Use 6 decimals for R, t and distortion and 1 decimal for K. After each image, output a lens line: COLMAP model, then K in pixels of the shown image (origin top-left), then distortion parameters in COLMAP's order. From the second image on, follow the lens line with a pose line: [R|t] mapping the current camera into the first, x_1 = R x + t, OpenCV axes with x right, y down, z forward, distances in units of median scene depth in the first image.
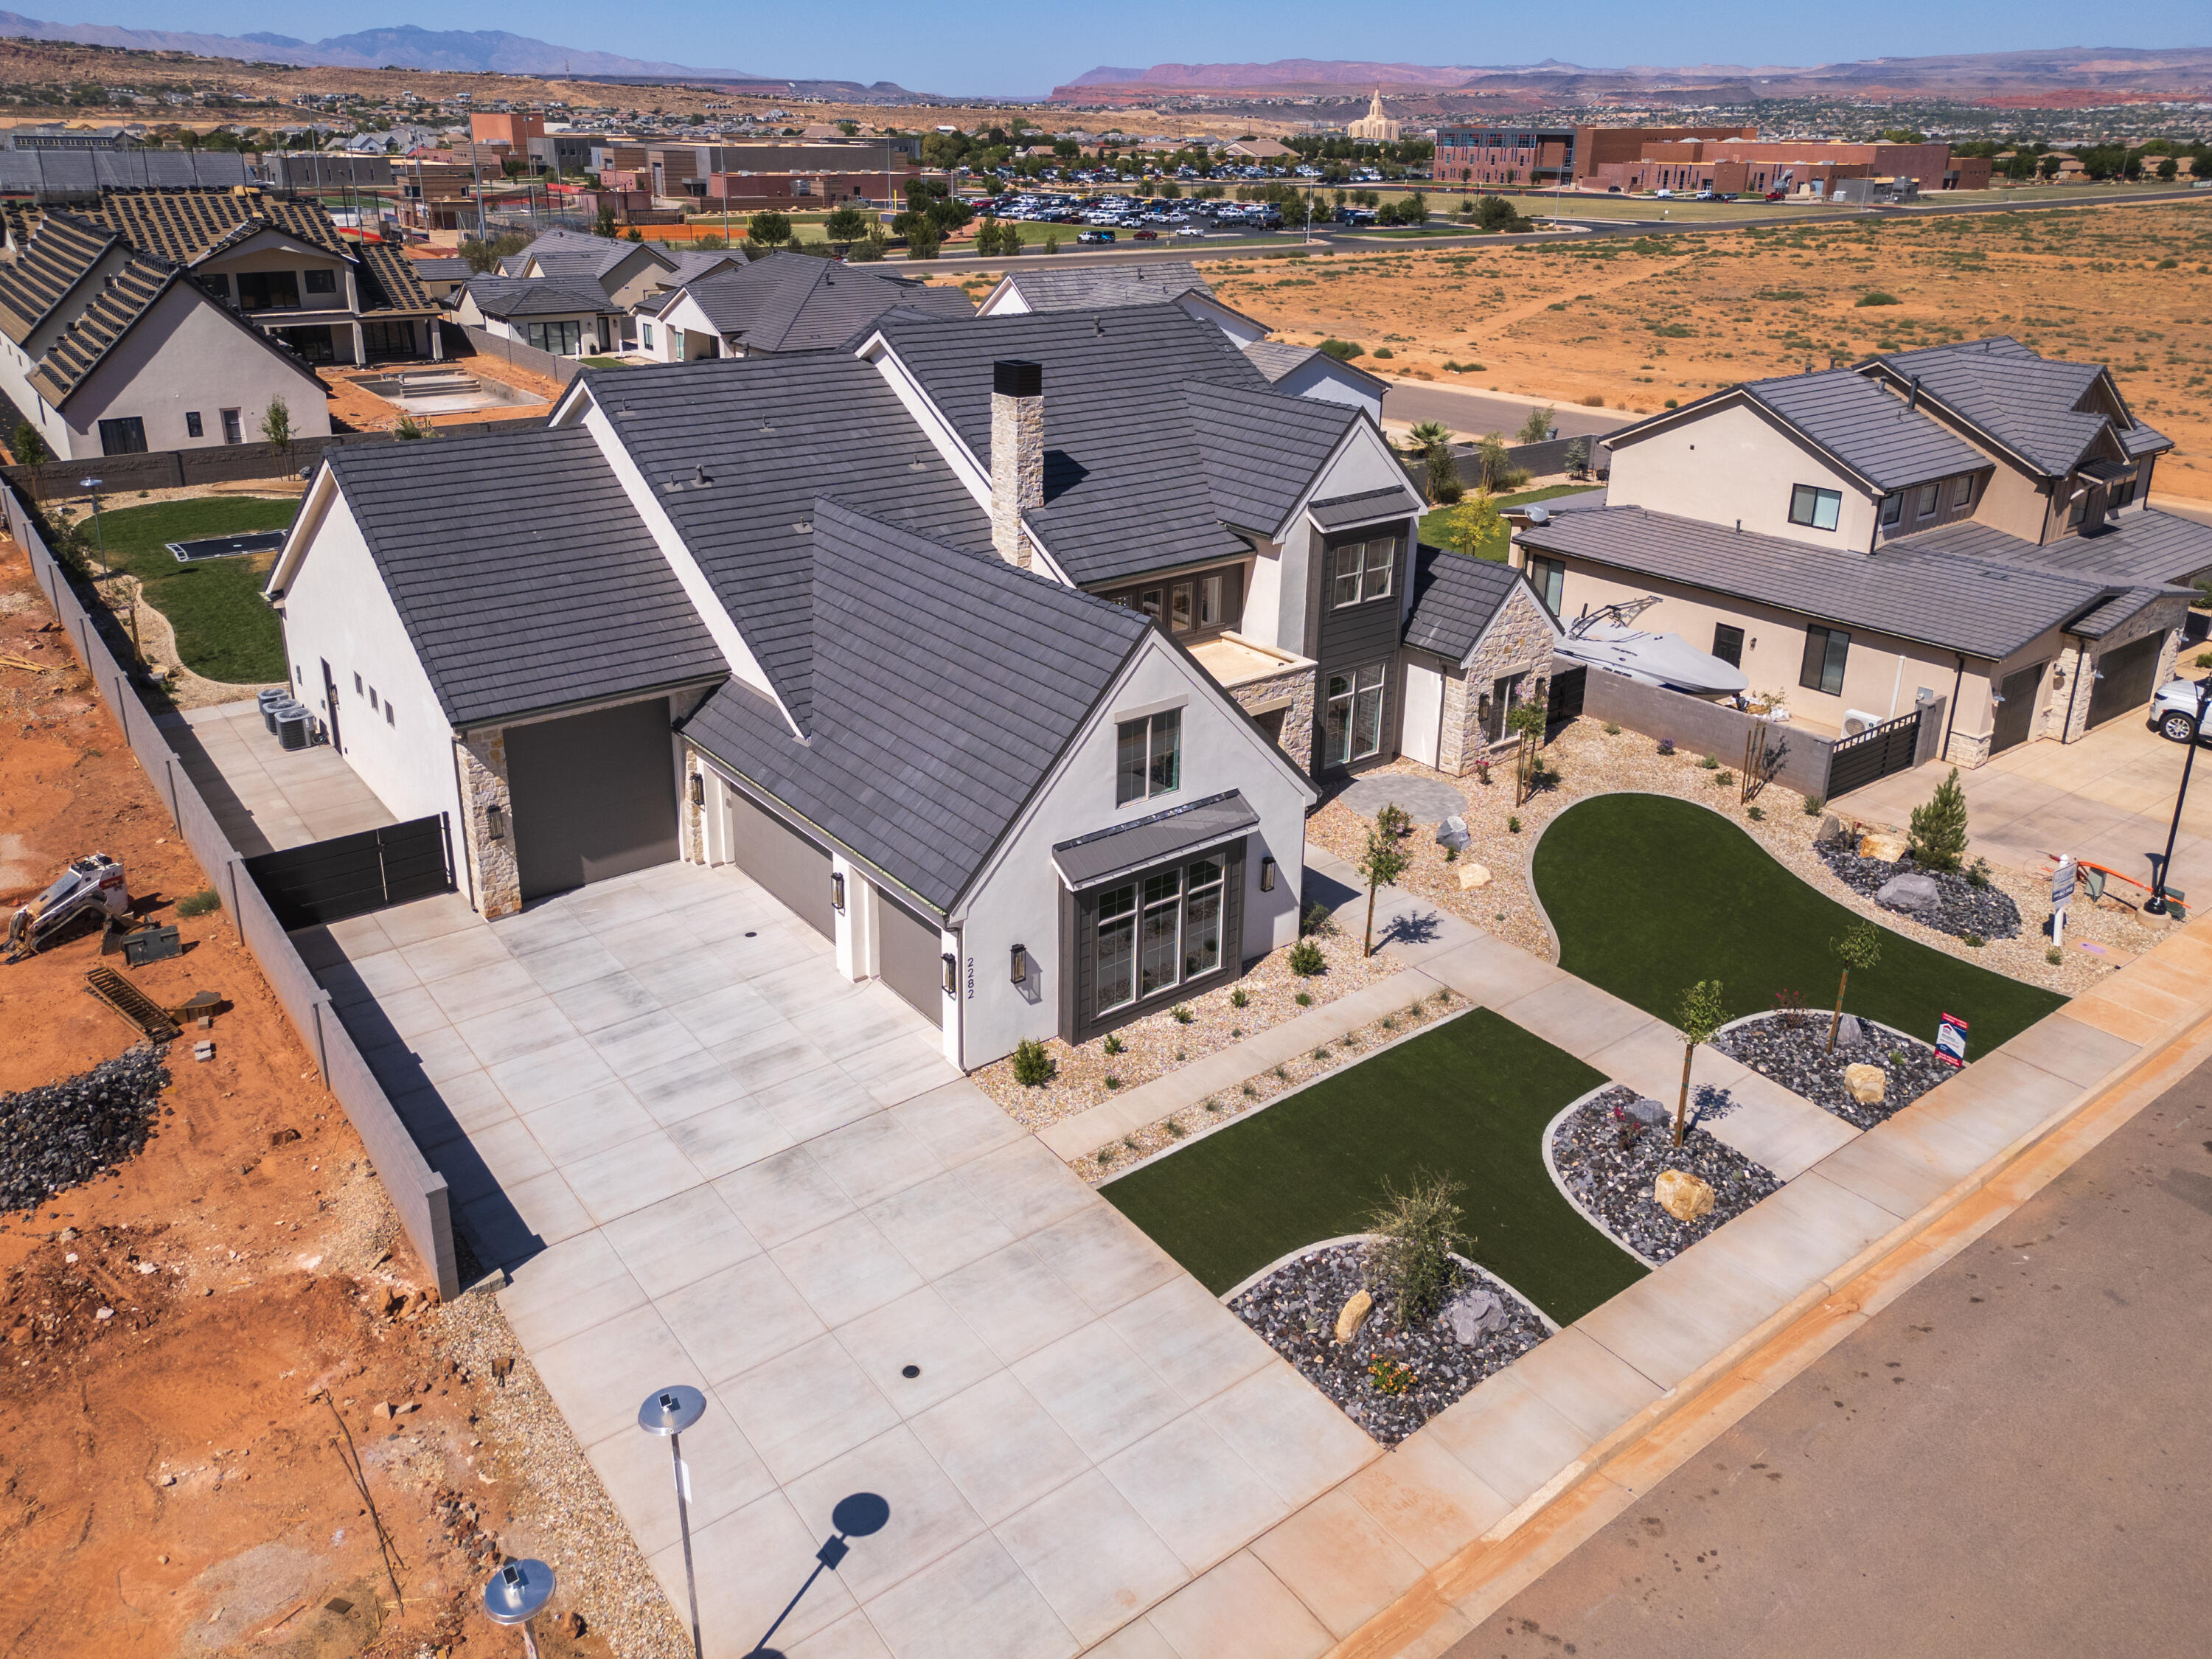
lens RADIAL K [[1618.4, 0, 1081.2], [0, 1618.4, 658.9], [0, 0, 1]] dist [0.065518, -0.055783]
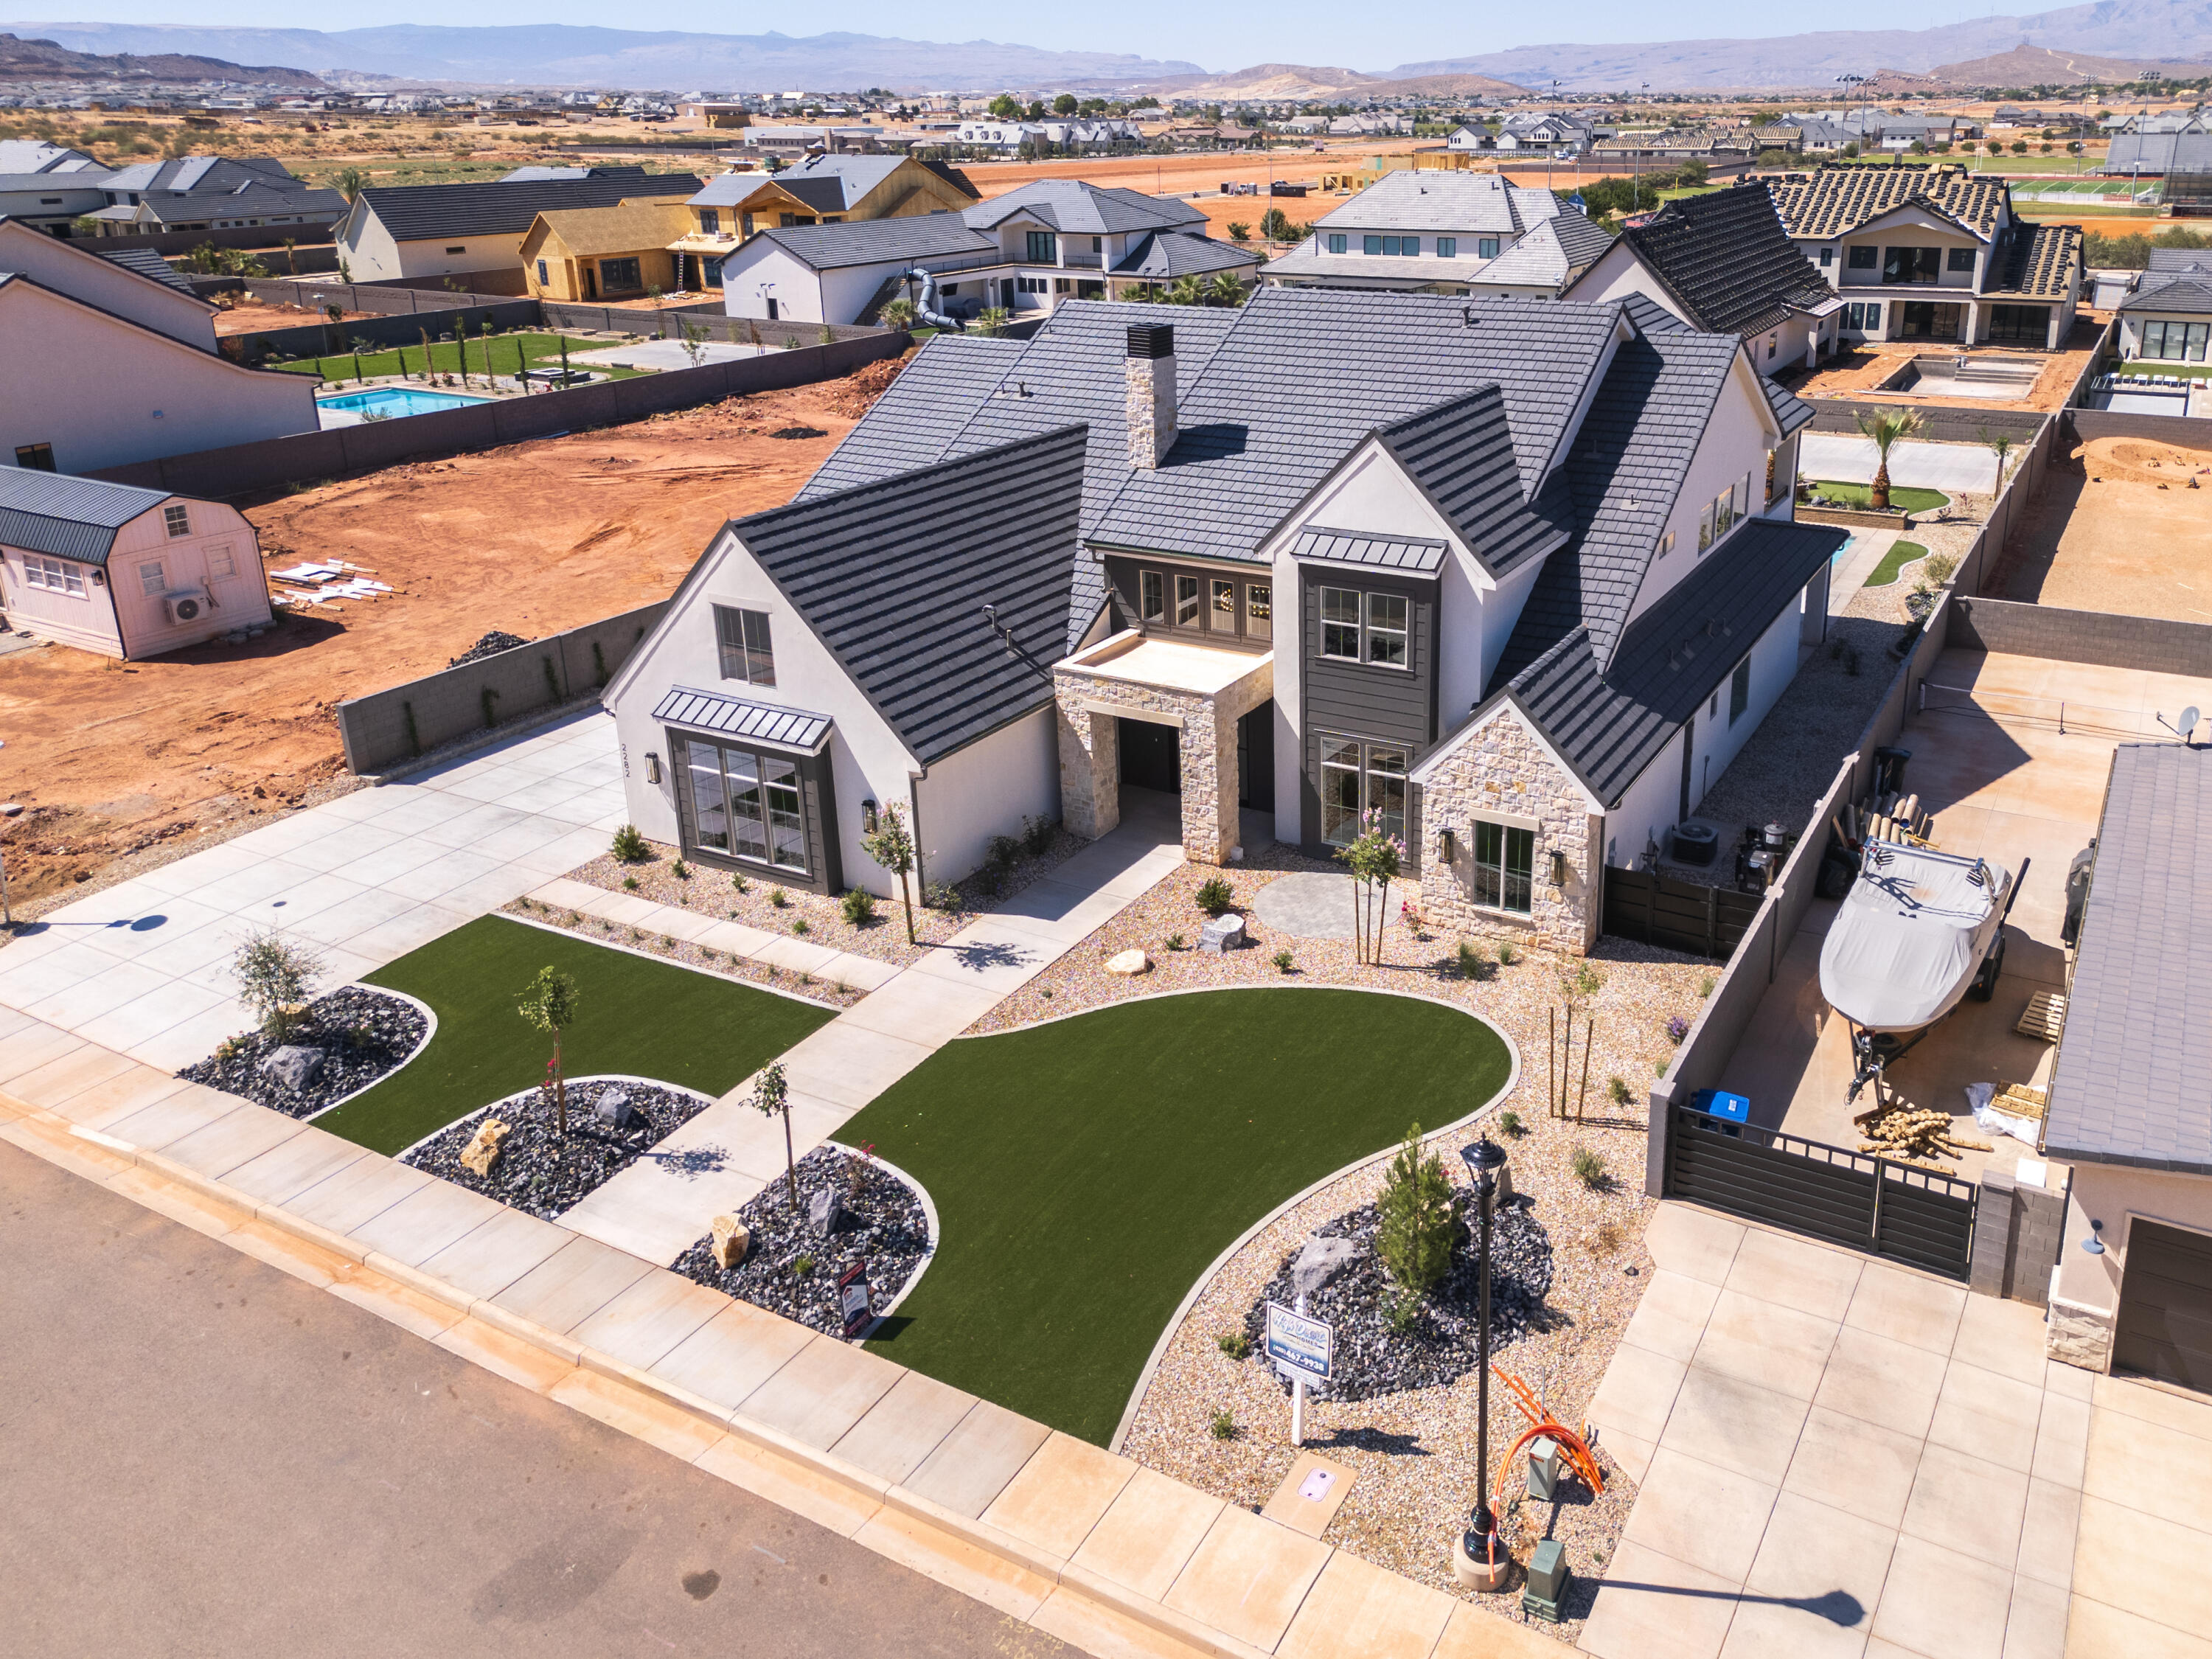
lens RADIAL K [[1673.2, 0, 1323.4], [0, 1673.2, 649.6], [0, 0, 1]] dist [0.081728, -0.057006]
pose [[0.433358, 0.269618, -0.859946, 1.230981], [-0.274296, 0.948390, 0.159119, -0.237819], [0.858465, 0.166924, 0.484948, 0.766921]]
